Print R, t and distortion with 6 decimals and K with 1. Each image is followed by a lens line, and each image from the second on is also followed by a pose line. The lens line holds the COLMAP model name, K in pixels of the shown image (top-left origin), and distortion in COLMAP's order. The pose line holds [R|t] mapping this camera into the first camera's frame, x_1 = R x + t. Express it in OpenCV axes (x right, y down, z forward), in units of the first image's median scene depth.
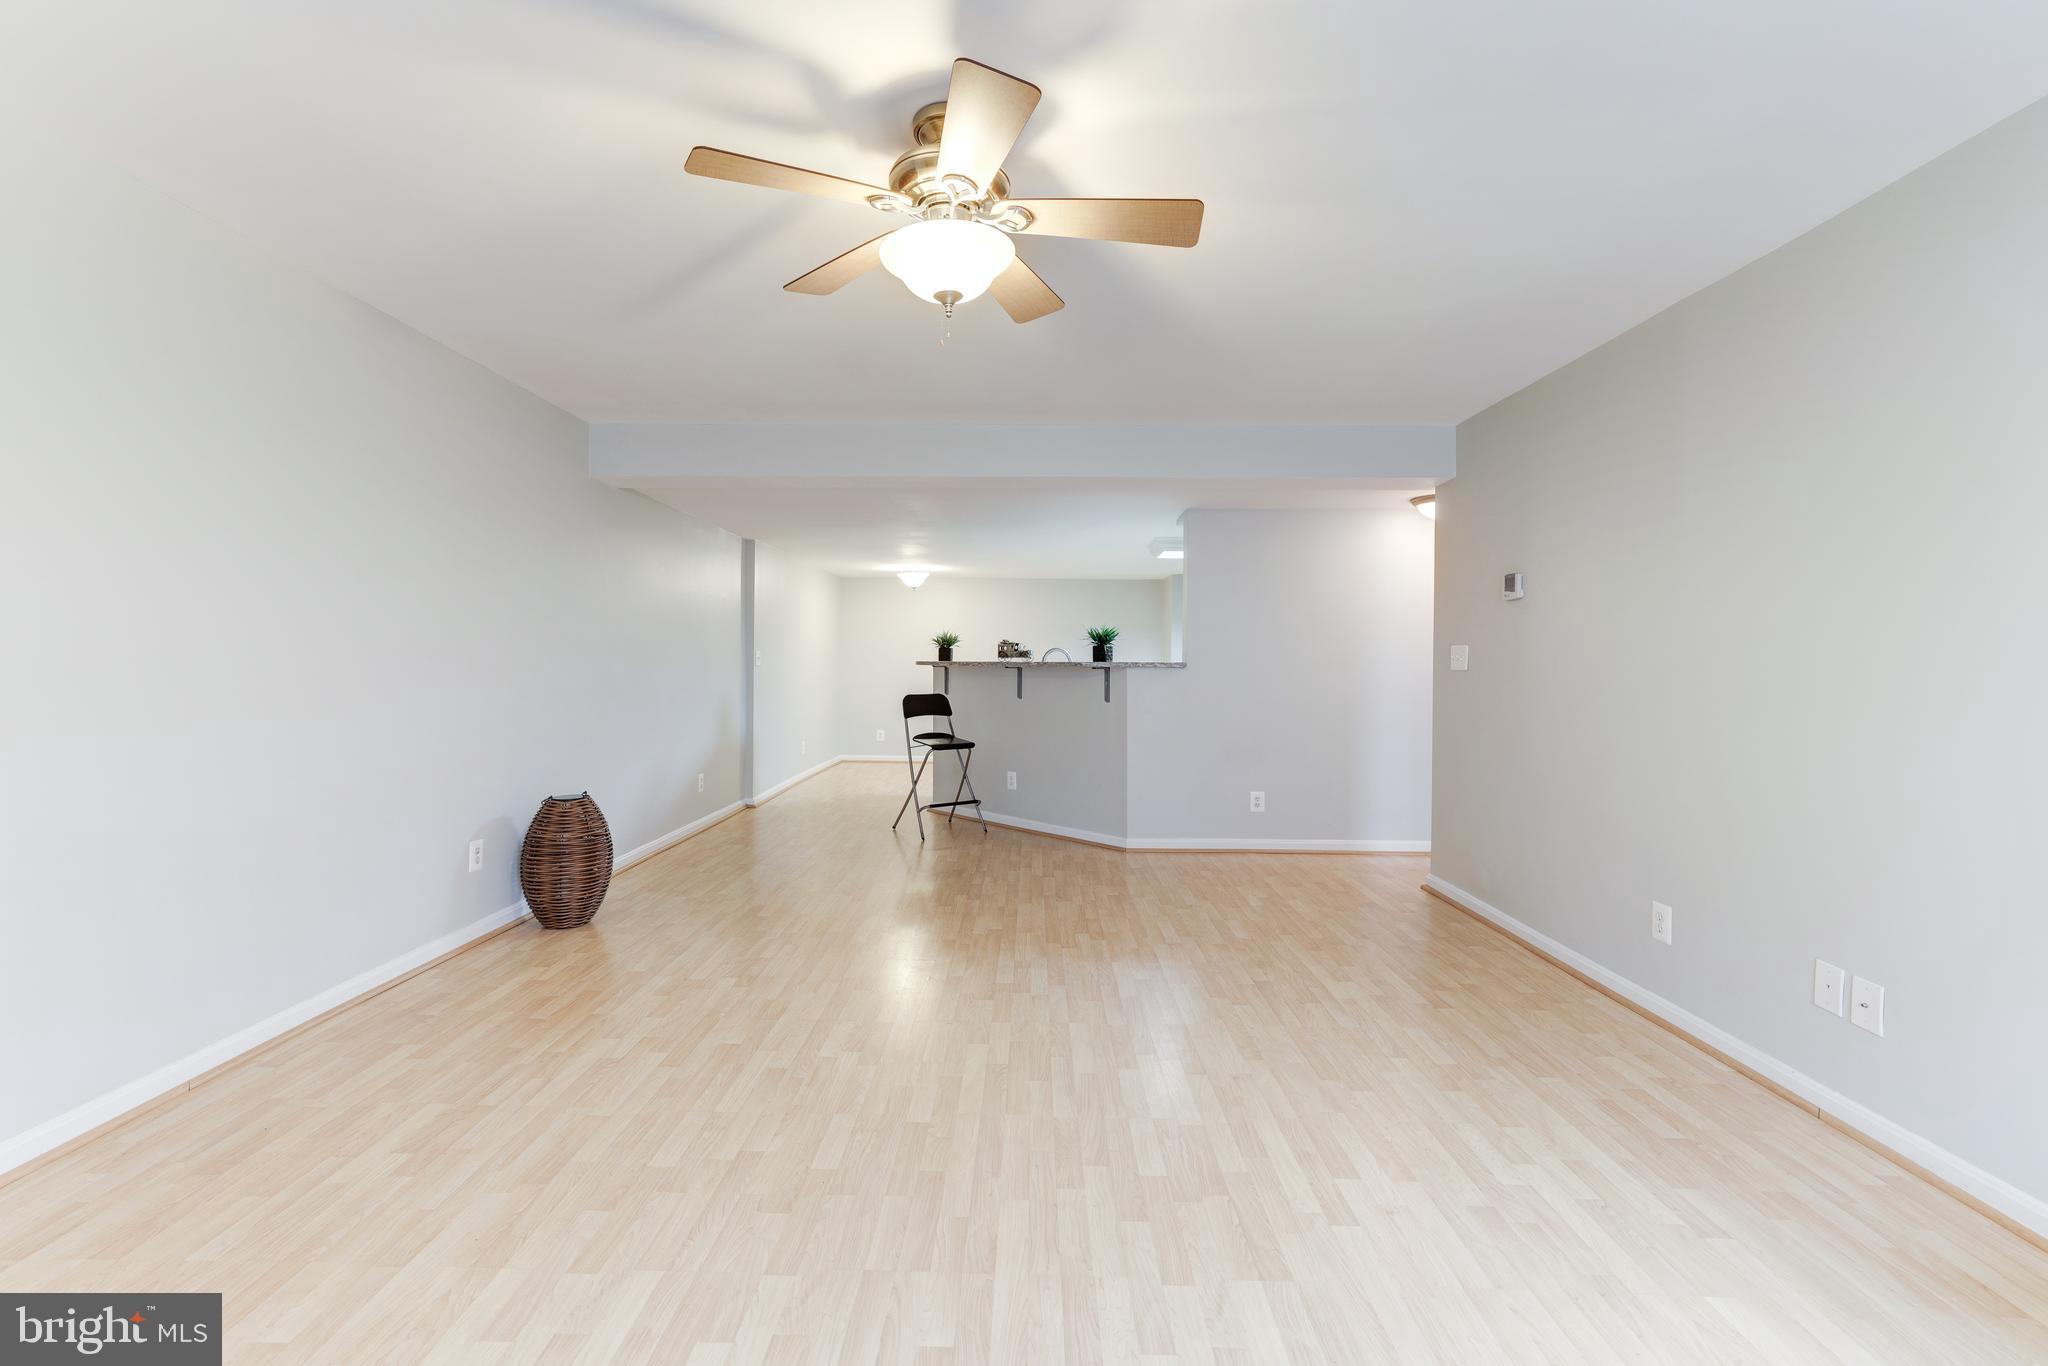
lens RADIAL K [[874.2, 0, 1004.1], [0, 874.2, 660.3], [0, 0, 1]] dist [-0.030324, 0.019256]
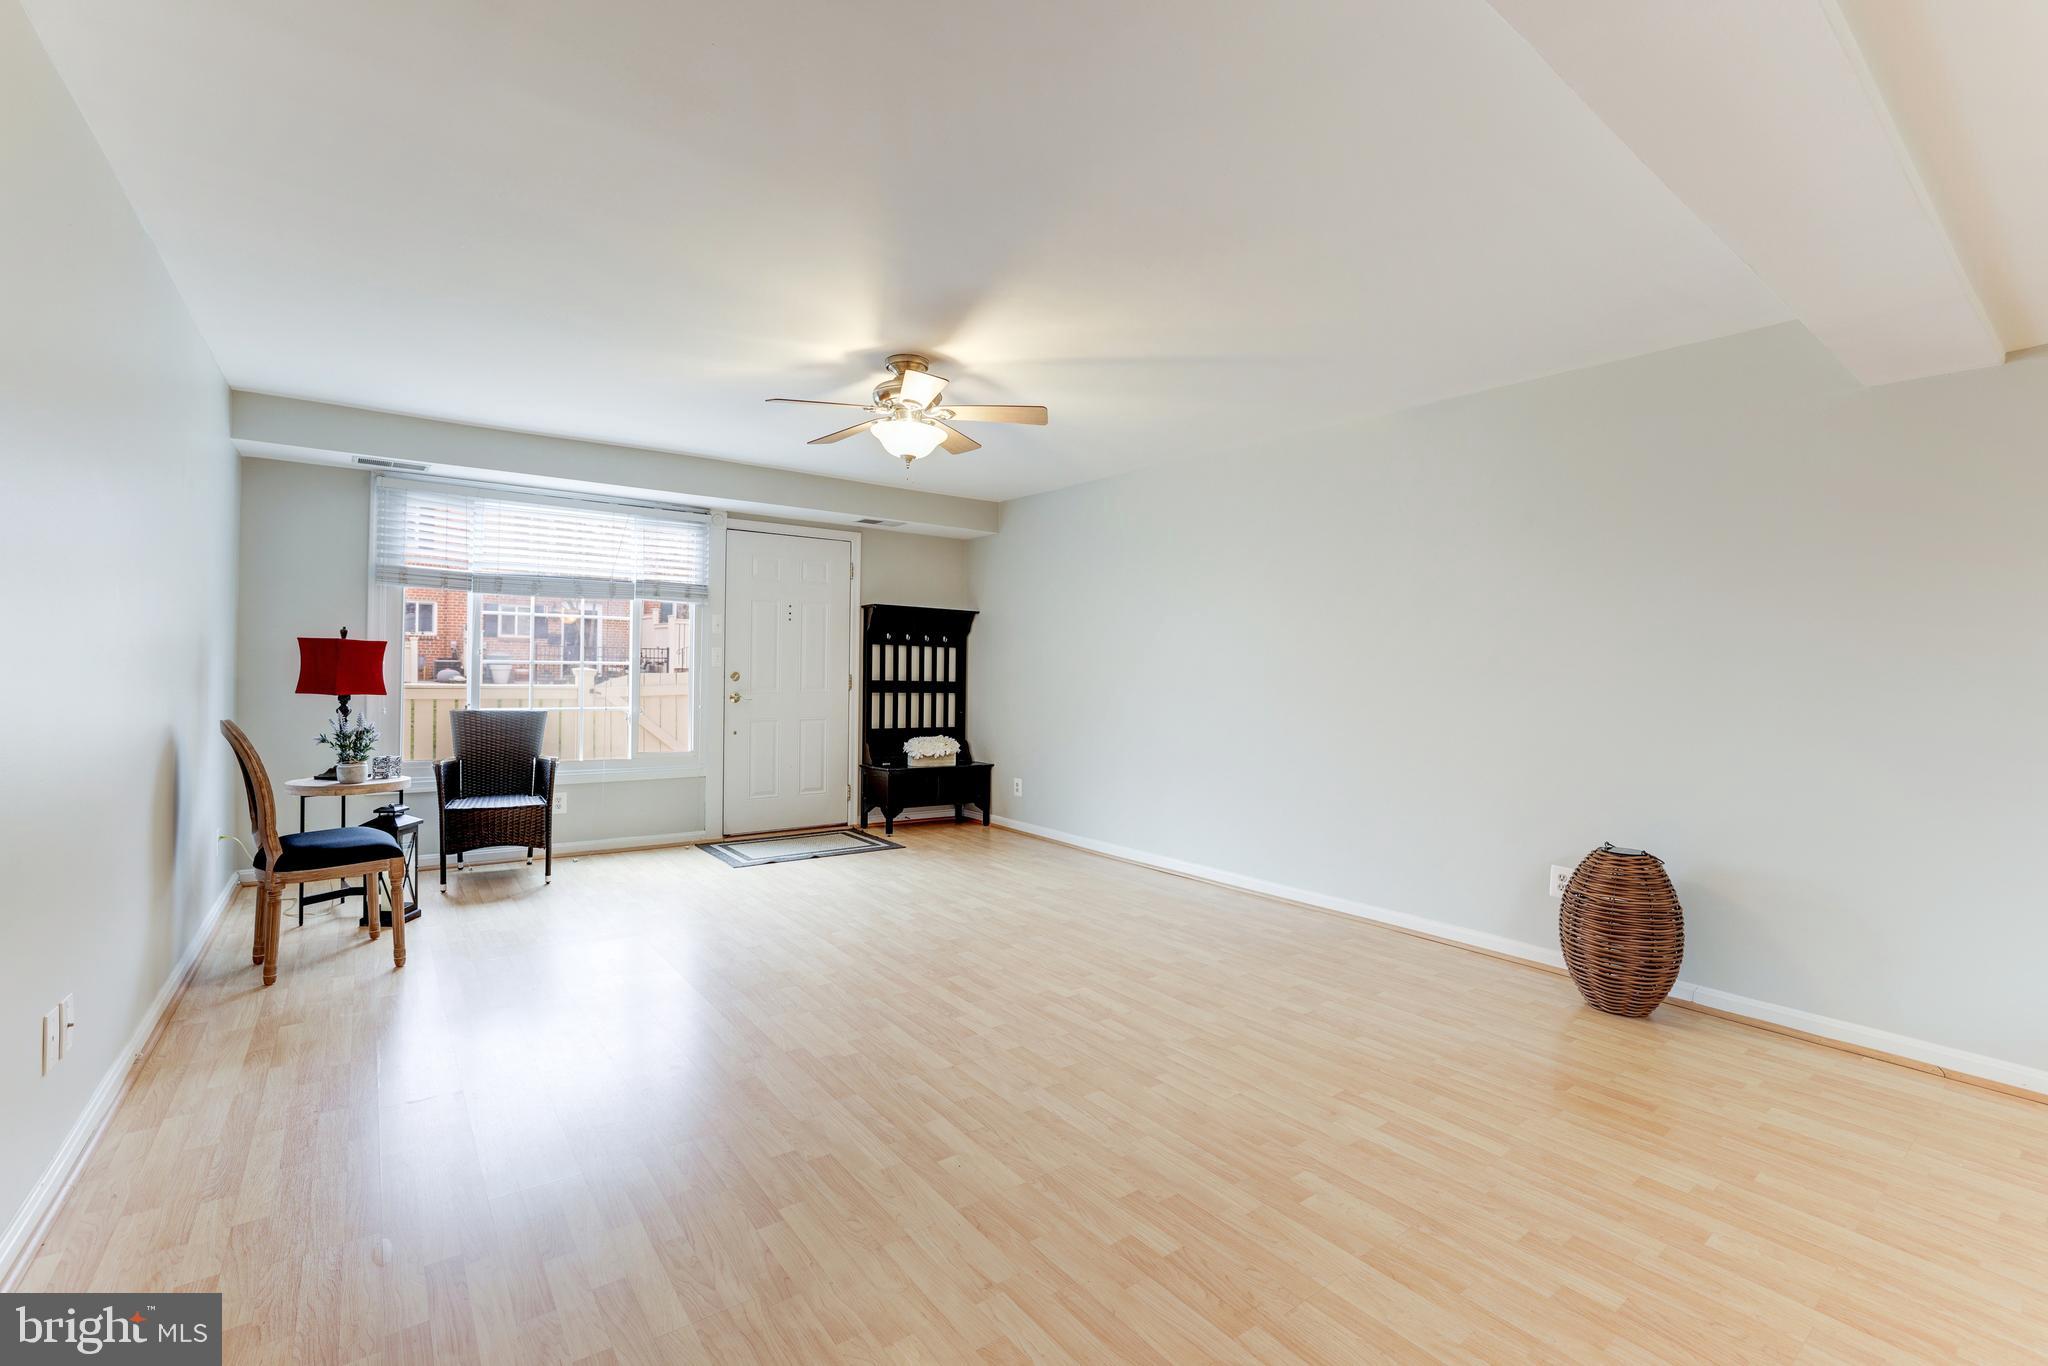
lens RADIAL K [[891.6, 0, 1006.8], [0, 891.6, 665.0], [0, 0, 1]] dist [-0.050795, 0.020785]
pose [[-0.784410, -0.025155, -0.619732, 0.354861], [-0.022945, 0.999670, -0.011536, 0.007172], [0.619818, 0.005171, -0.784729, 1.020392]]
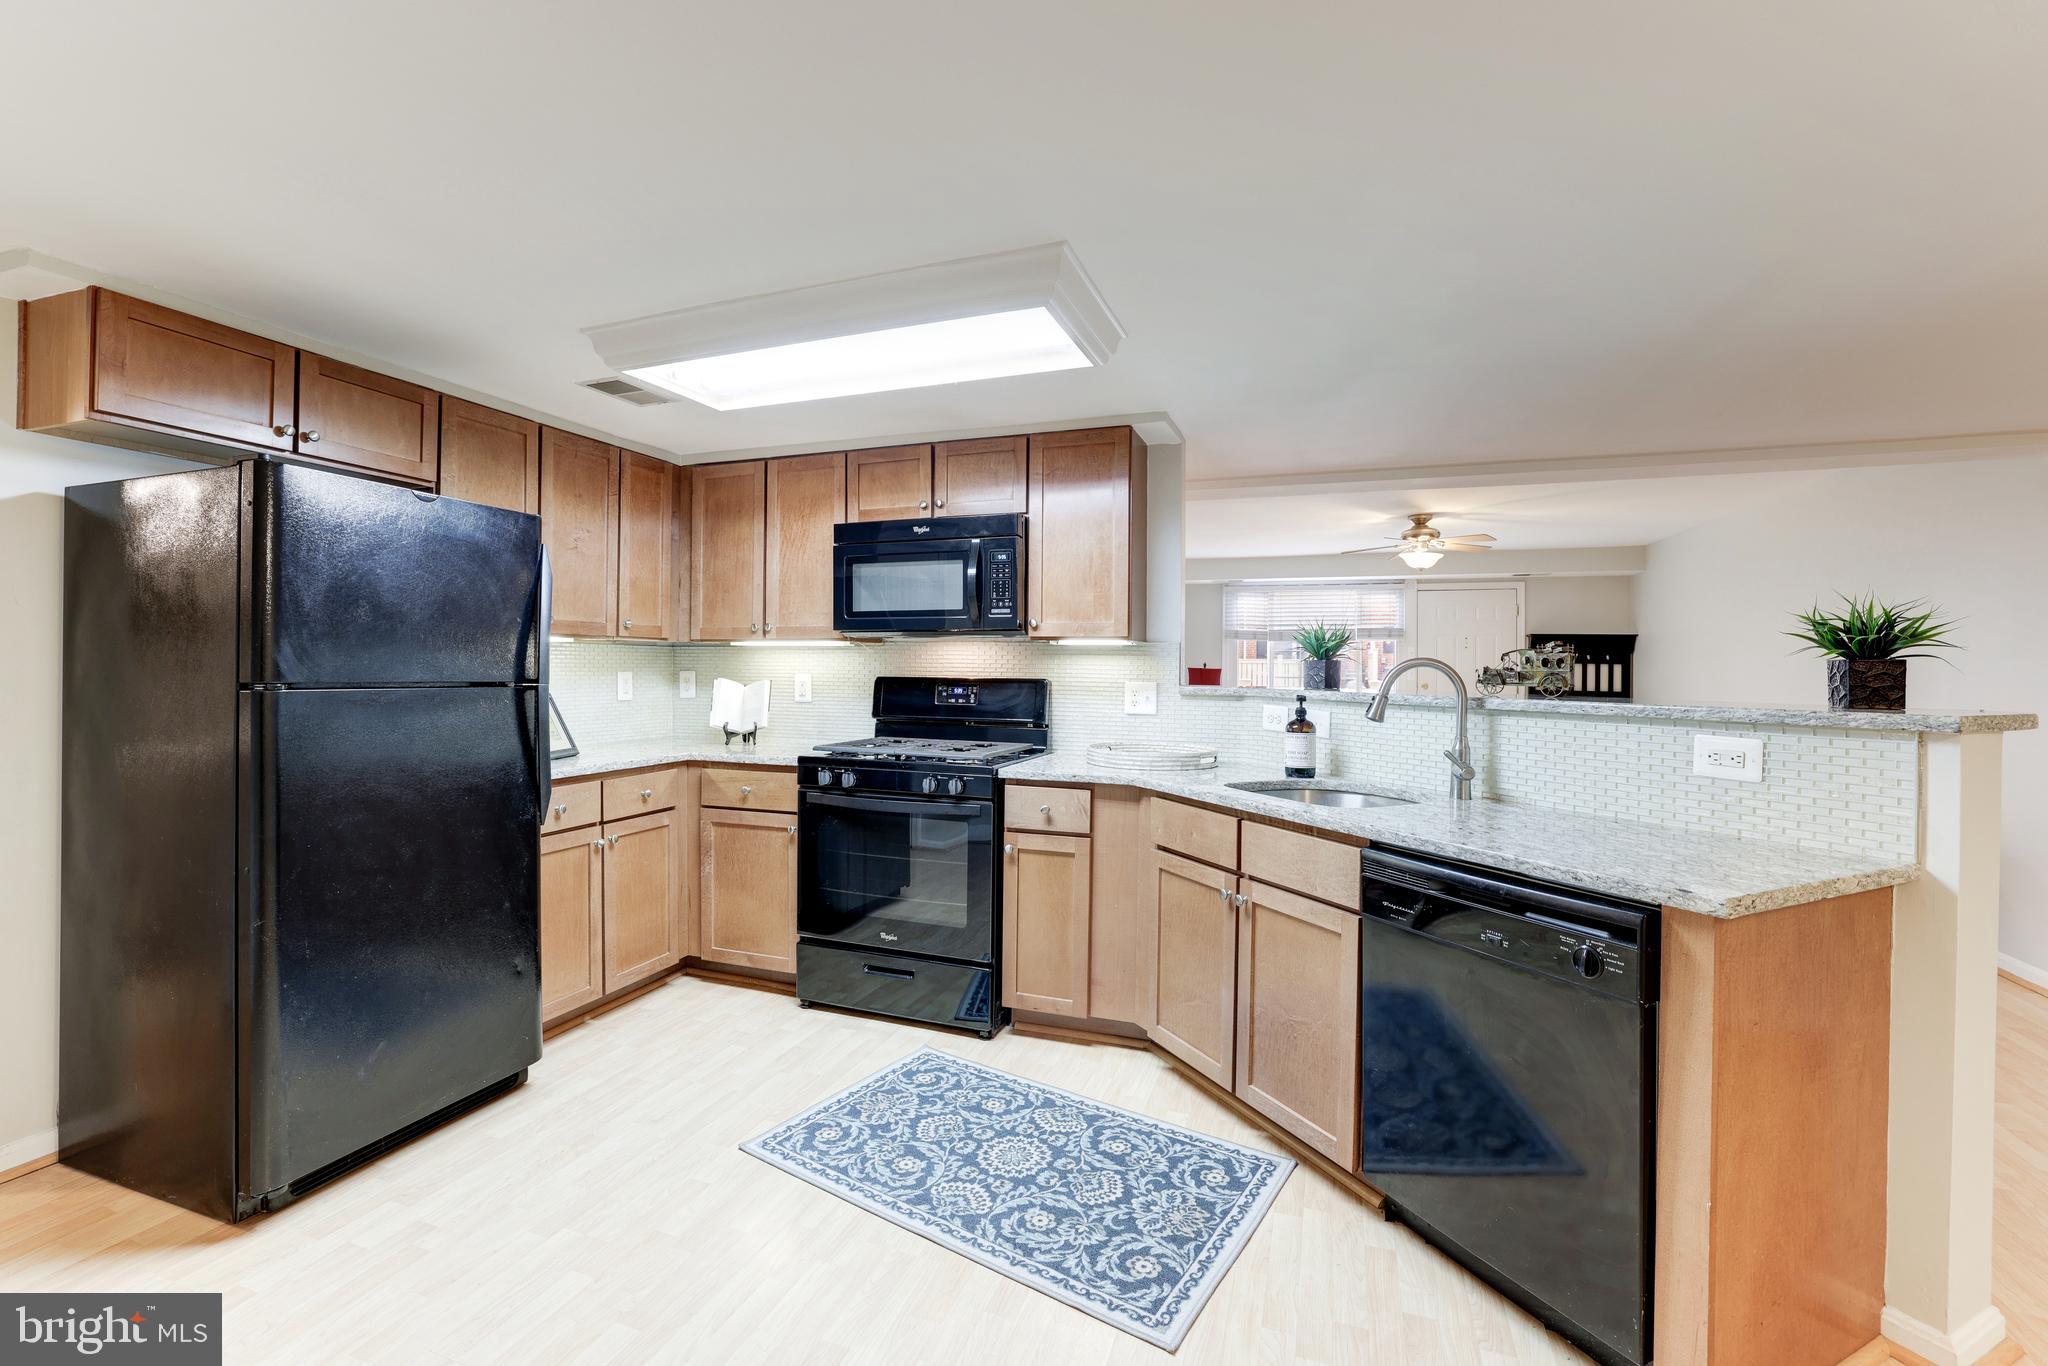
lens RADIAL K [[891.6, 0, 1006.8], [0, 891.6, 665.0], [0, 0, 1]] dist [-0.050795, 0.020785]
pose [[-0.948698, -0.015896, 0.315784, 0.145294], [-0.016780, 0.999859, -0.000079, -0.012413], [-0.315738, -0.005374, -0.948831, 1.862734]]
